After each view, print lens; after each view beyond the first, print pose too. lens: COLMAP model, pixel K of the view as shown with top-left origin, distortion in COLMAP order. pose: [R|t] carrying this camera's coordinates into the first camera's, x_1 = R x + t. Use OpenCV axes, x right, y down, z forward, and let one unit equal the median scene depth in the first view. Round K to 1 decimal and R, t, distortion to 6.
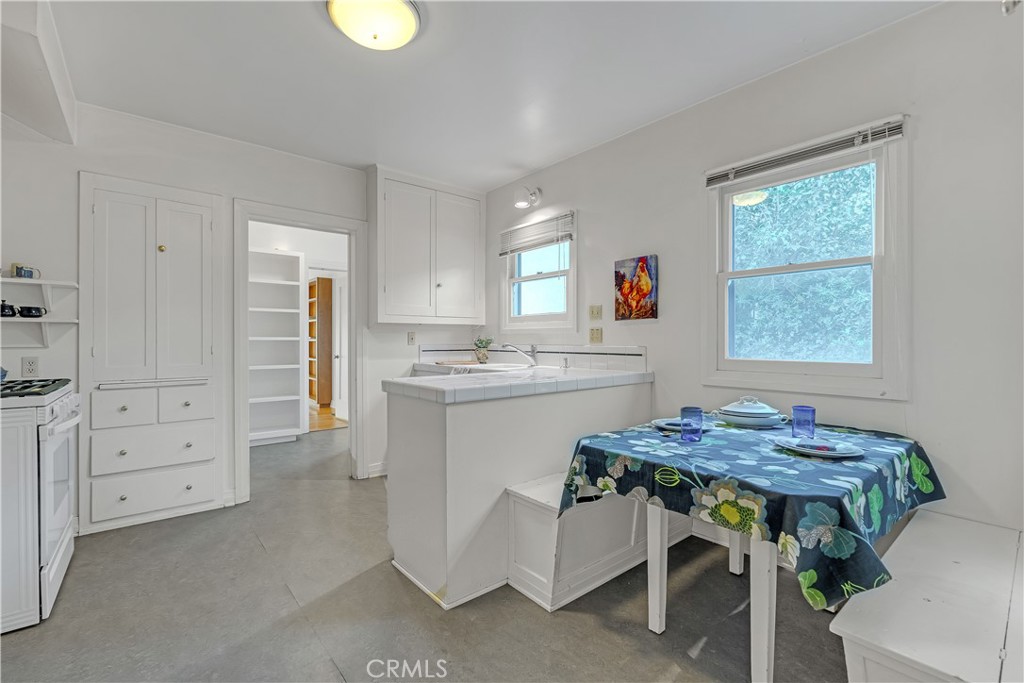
lens RADIAL K [[456.0, 0, 504.0], [0, 456.0, 340.2], [0, 0, 1]] dist [-0.002659, 0.000203]
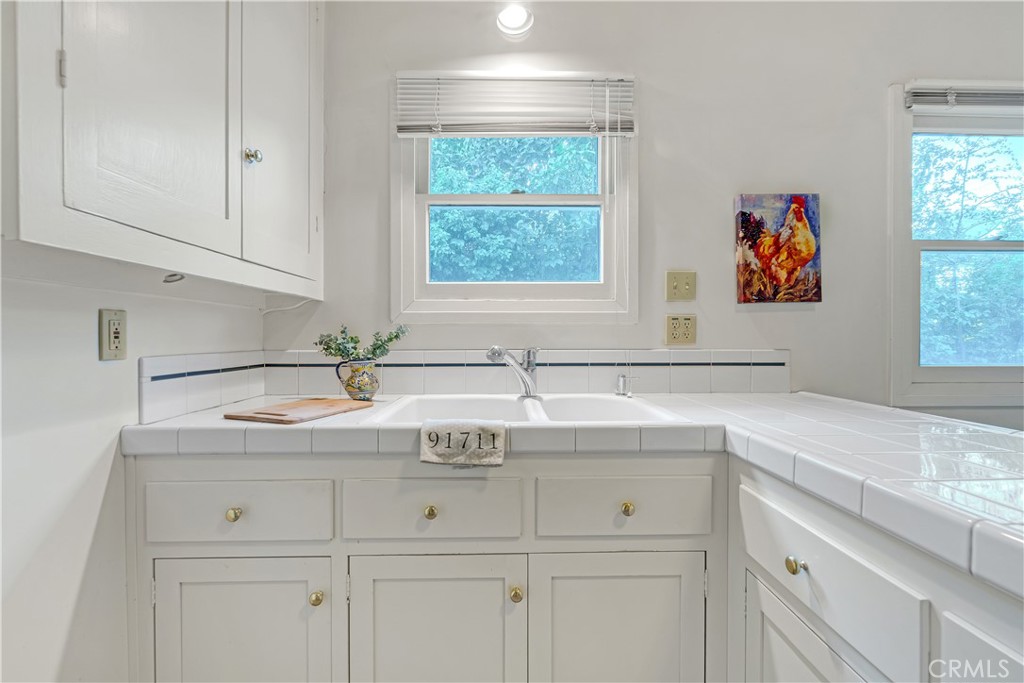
lens RADIAL K [[456.0, 0, 503.2], [0, 456.0, 337.4], [0, 0, 1]] dist [-0.002659, 0.000203]
pose [[0.607510, -0.003966, 0.794302, -0.374480], [0.000542, 0.999989, 0.004578, -0.004556], [-0.794312, -0.002350, 0.607505, 0.923878]]
